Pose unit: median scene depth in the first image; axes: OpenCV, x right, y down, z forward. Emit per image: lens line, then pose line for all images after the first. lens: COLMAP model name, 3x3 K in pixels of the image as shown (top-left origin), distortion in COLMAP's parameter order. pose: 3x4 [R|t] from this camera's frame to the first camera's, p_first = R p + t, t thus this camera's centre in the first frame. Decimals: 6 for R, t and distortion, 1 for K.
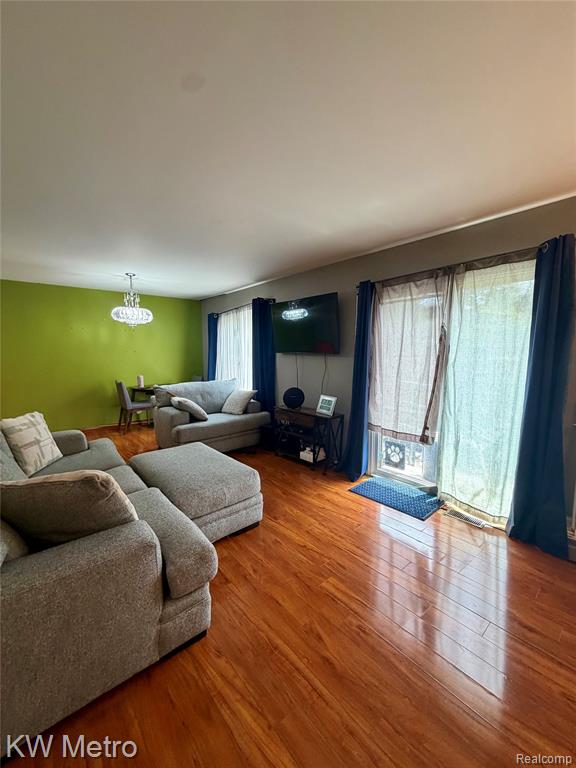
lens RADIAL K [[308.5, 0, 290.7], [0, 308.5, 382.2], [0, 0, 1]] dist [-0.004489, 0.001725]
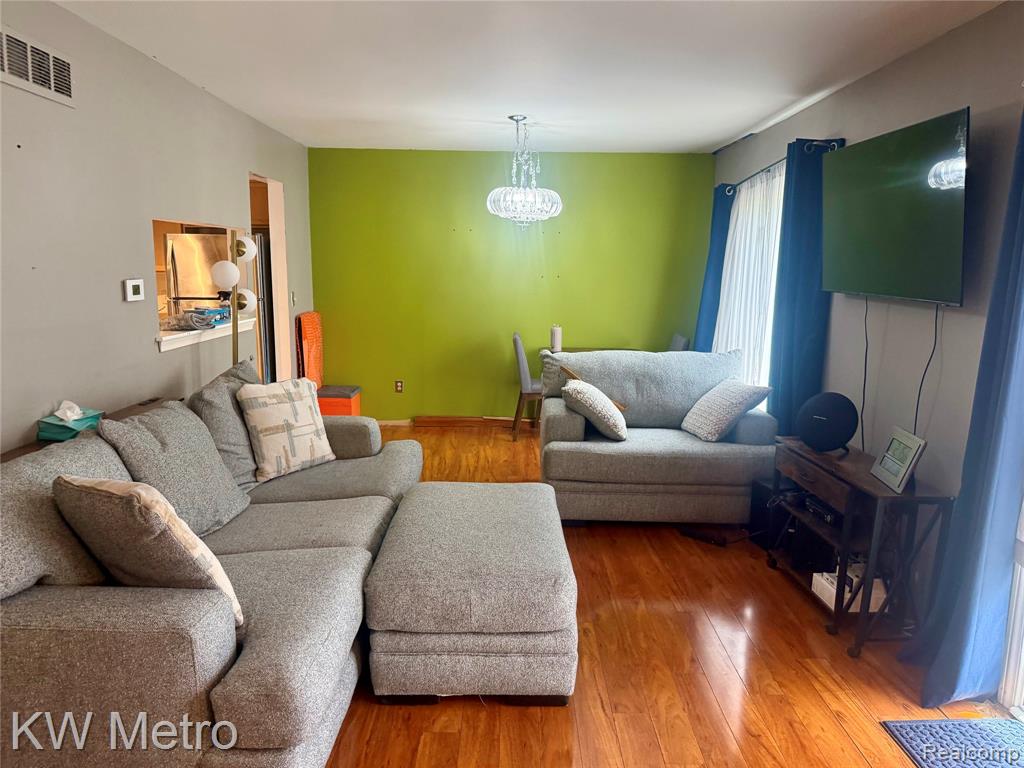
lens RADIAL K [[725.4, 0, 509.2], [0, 725.4, 382.5], [0, 0, 1]] dist [0.046454, -0.066304]
pose [[0.754730, 0.118742, -0.645200, 0.300631], [-0.083388, 0.992870, 0.085183, -0.037868], [0.650714, -0.010488, 0.759250, 0.133320]]
